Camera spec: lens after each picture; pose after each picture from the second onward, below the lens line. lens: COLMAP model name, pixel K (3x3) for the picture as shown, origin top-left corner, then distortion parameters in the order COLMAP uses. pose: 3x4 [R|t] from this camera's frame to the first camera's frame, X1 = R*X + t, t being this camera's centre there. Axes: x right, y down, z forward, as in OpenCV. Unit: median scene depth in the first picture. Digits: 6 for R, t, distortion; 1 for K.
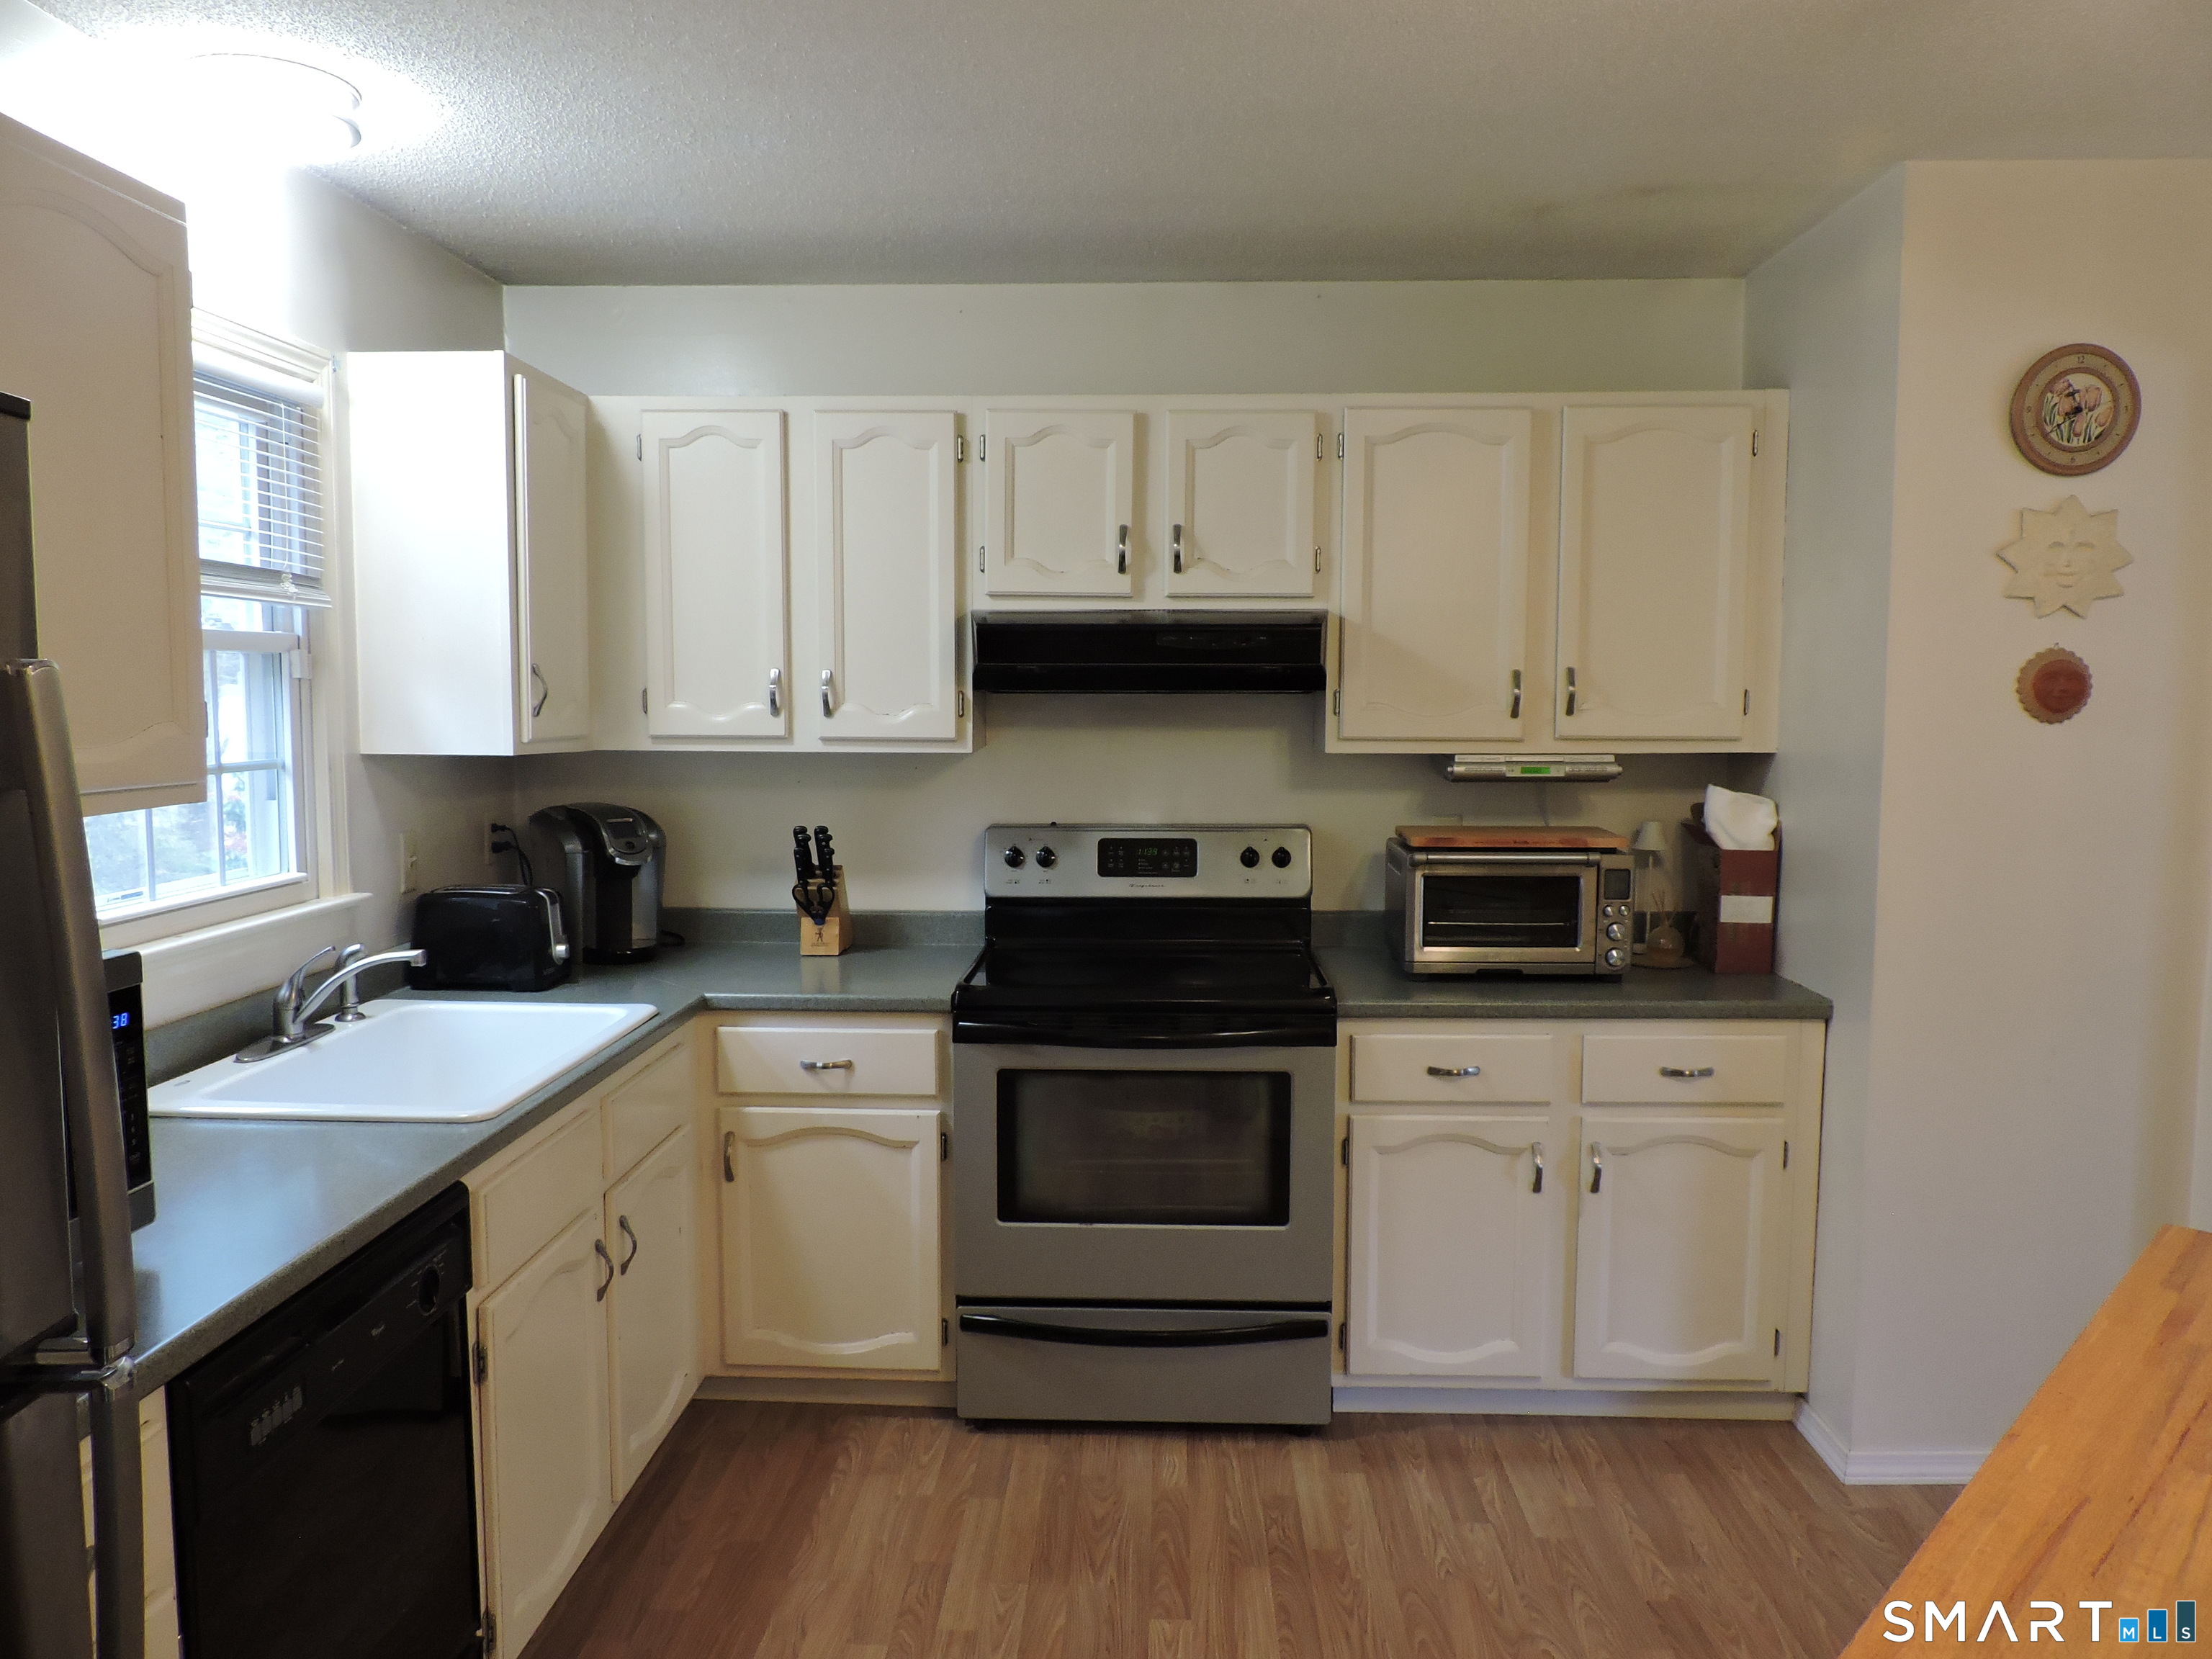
lens RADIAL K [[1577.3, 0, 1111.1], [0, 1577.3, 827.6], [0, 0, 1]] dist [-0.017940, 0.000772]
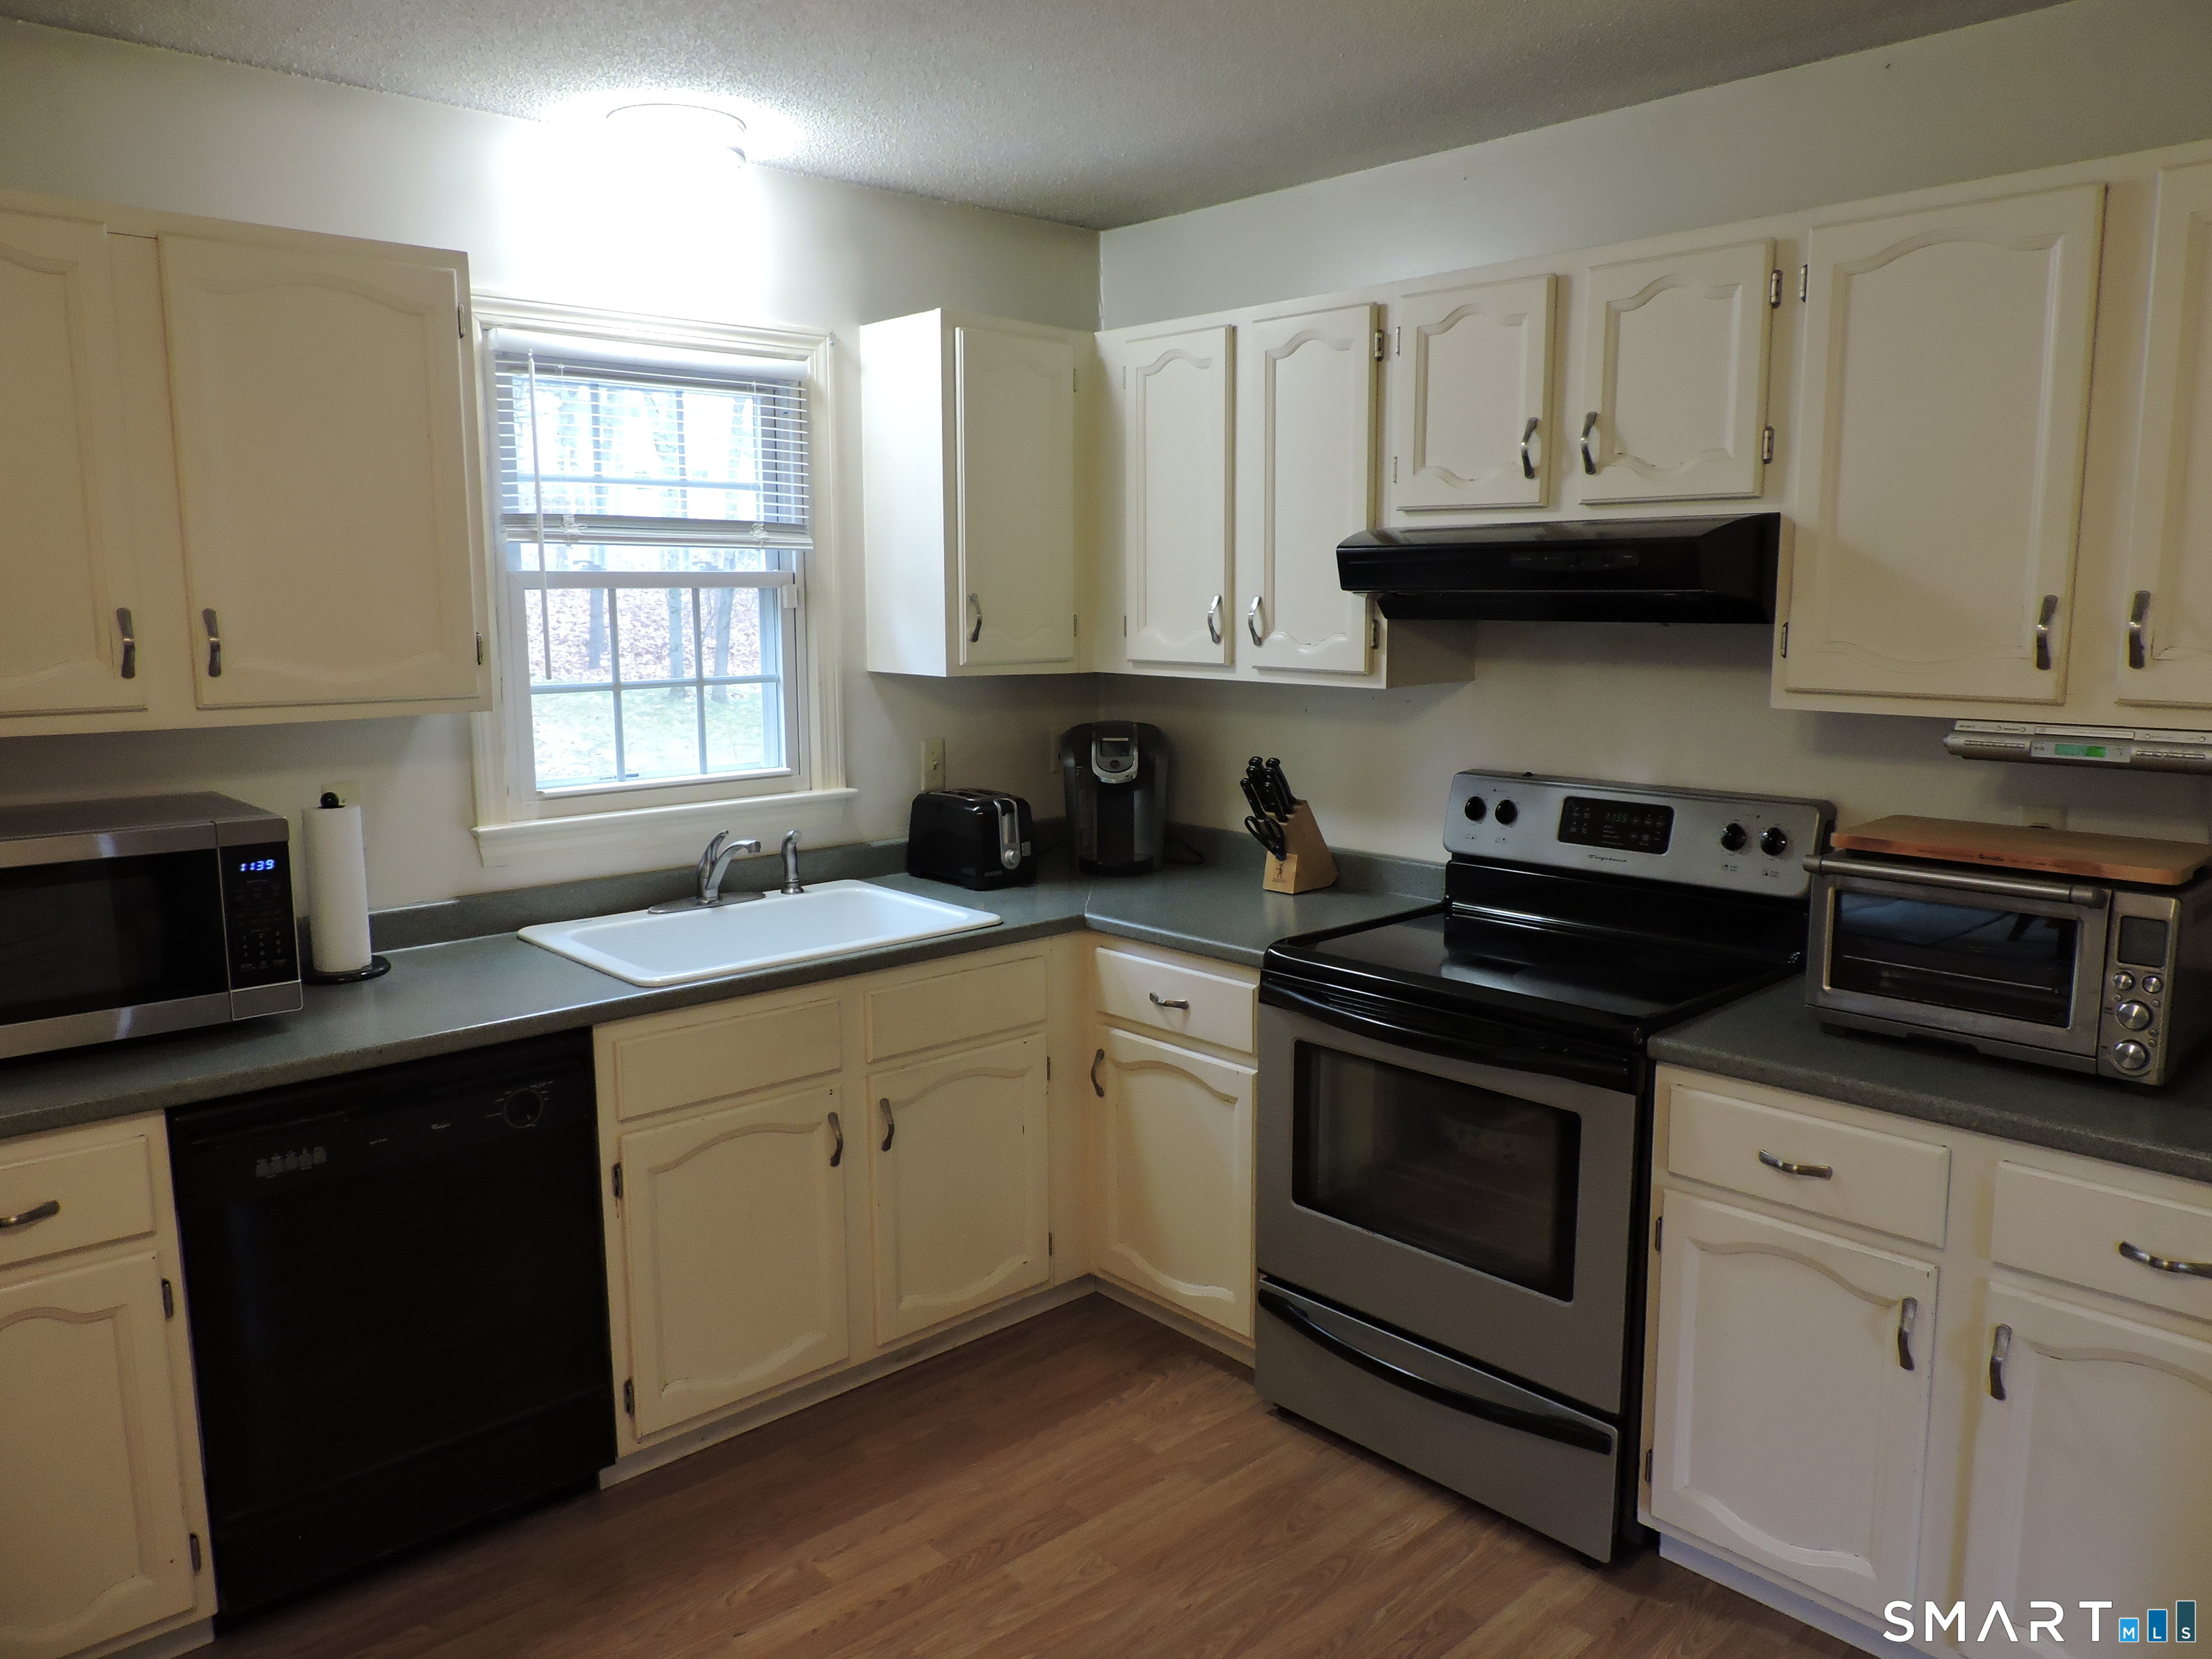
lens RADIAL K [[1577.3, 0, 1111.1], [0, 1577.3, 827.6], [0, 0, 1]] dist [-0.017940, 0.000772]
pose [[0.706785, 0.100370, -0.700271, 0.449743], [-0.056648, 0.994735, 0.085401, -0.037769], [0.705156, -0.020691, 0.708750, 0.261923]]
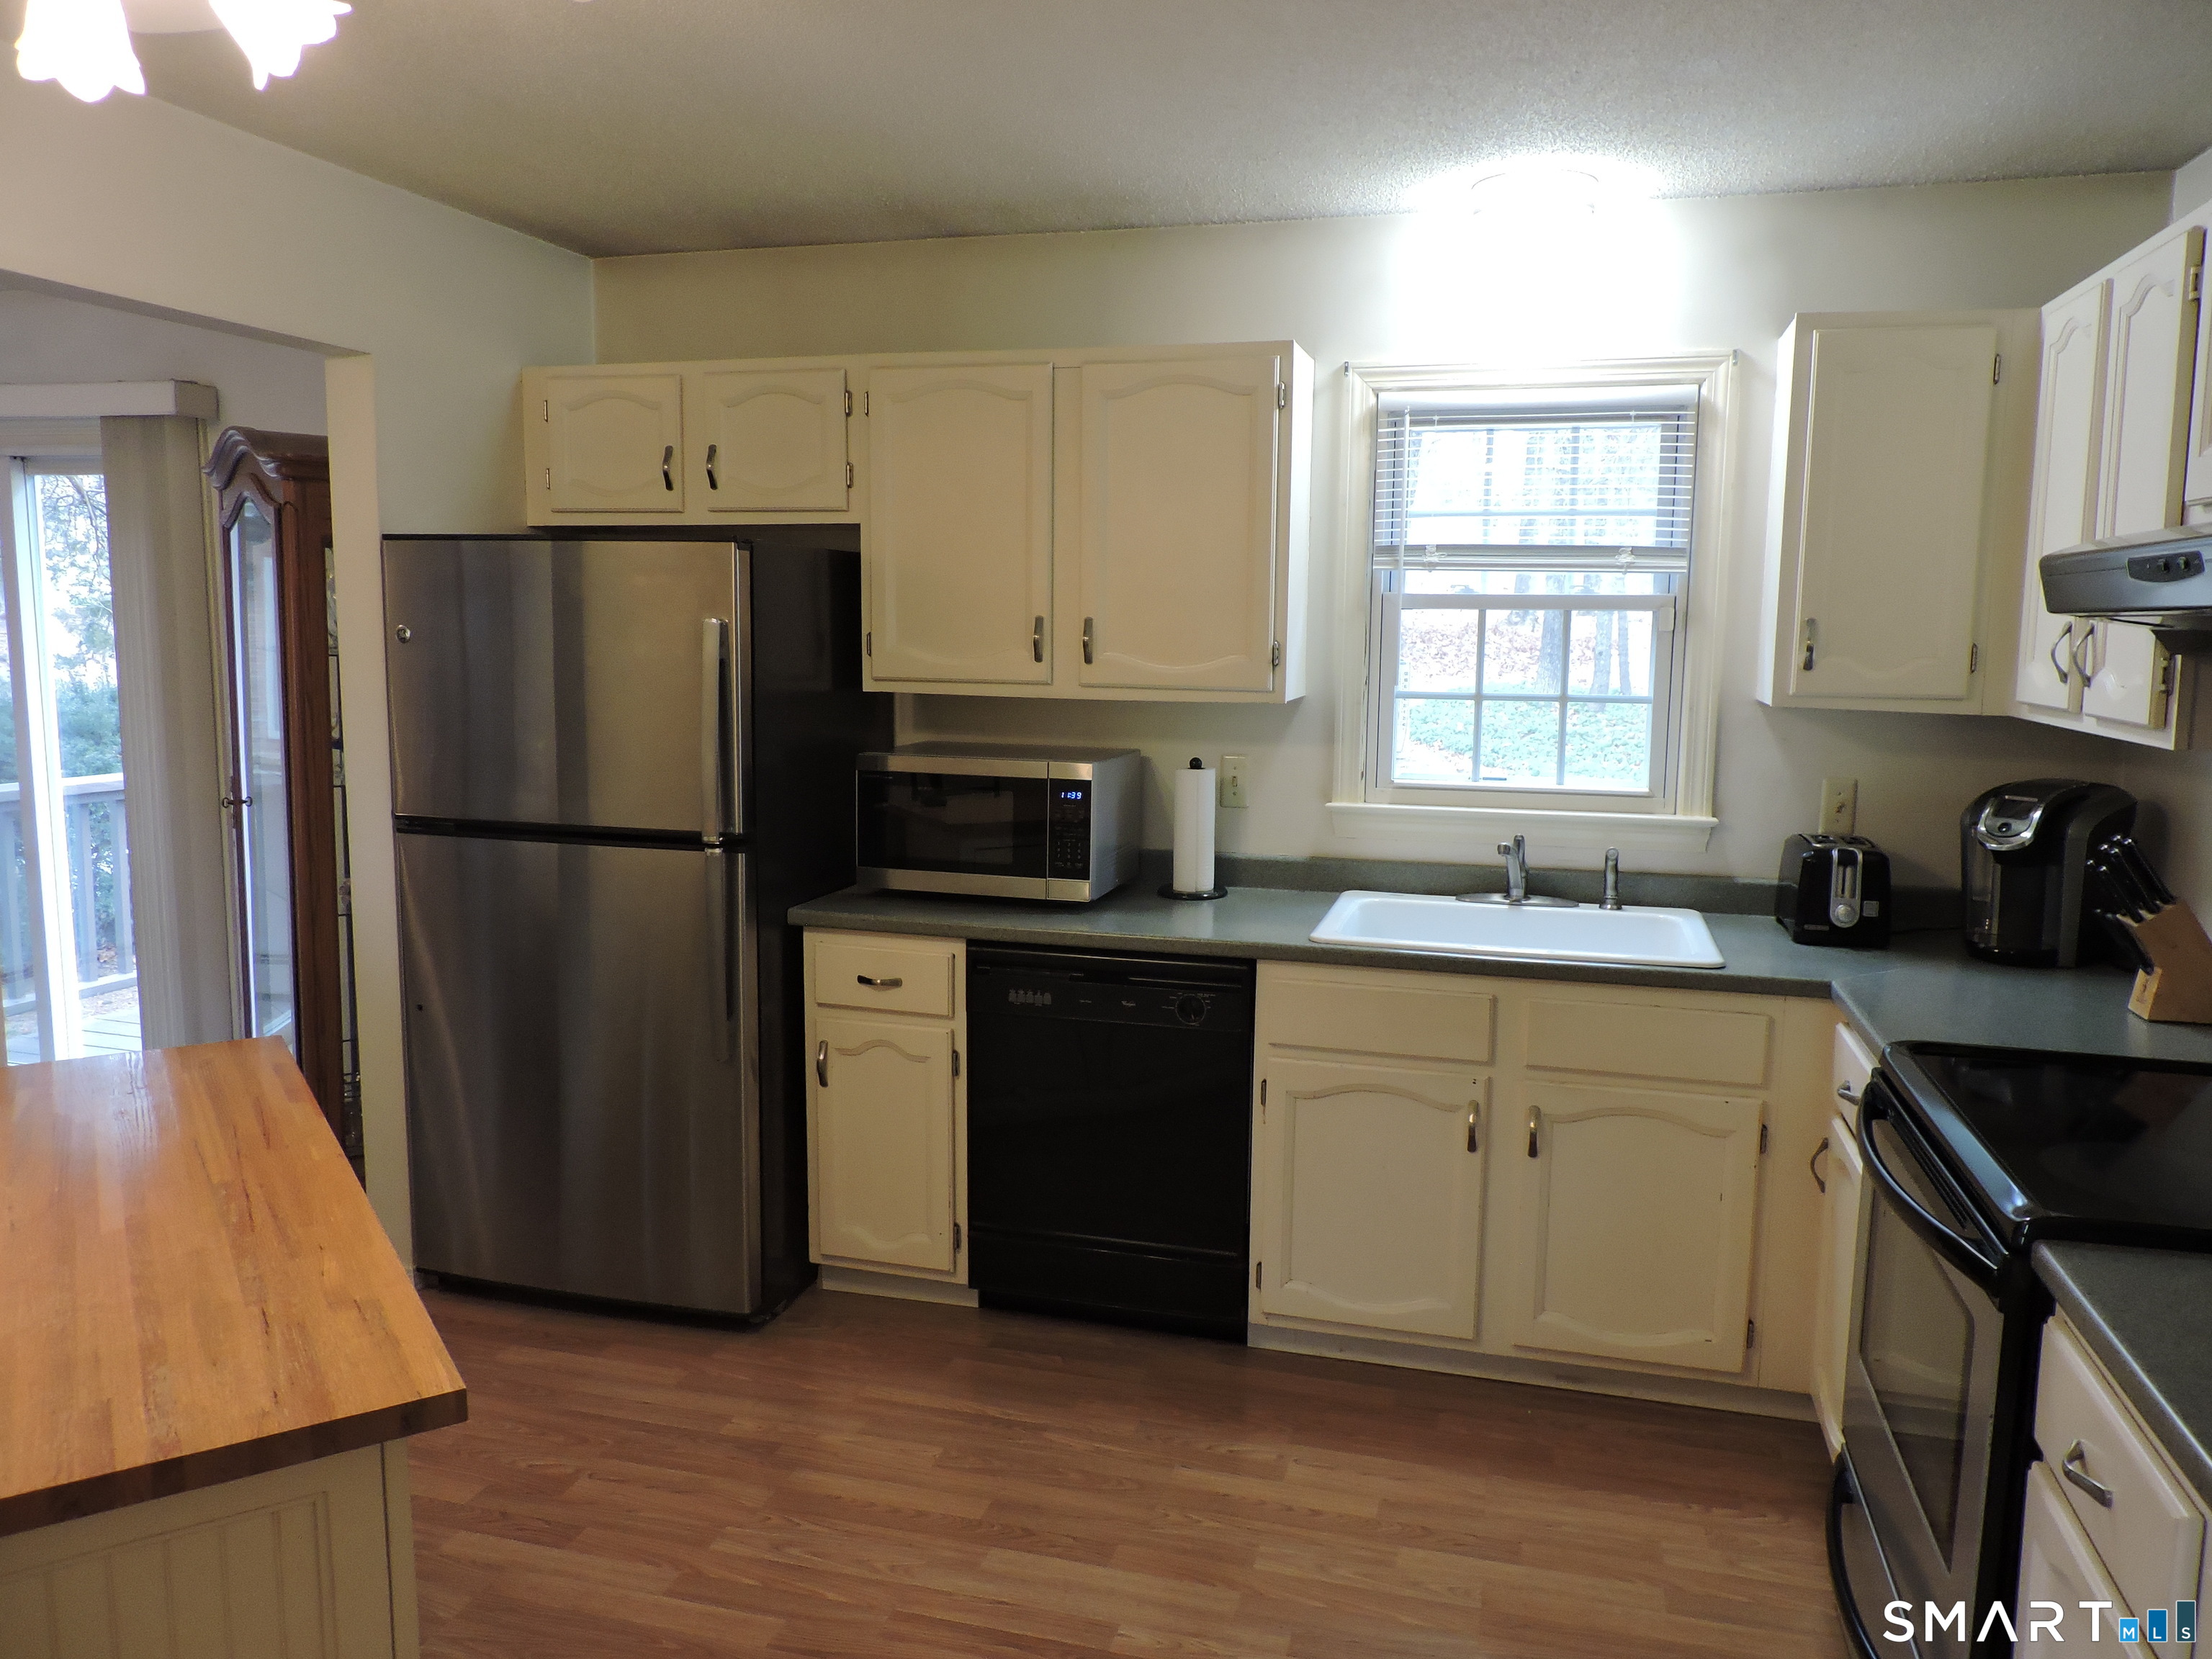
lens RADIAL K [[1573.0, 0, 1111.6], [0, 1573.0, 828.2], [0, 0, 1]] dist [-0.023292, 0.005478]
pose [[-0.232614, 0.119743, -0.965170, 0.662226], [-0.097090, 0.984575, 0.145550, -0.068059], [0.967711, 0.127565, -0.217400, 0.737878]]
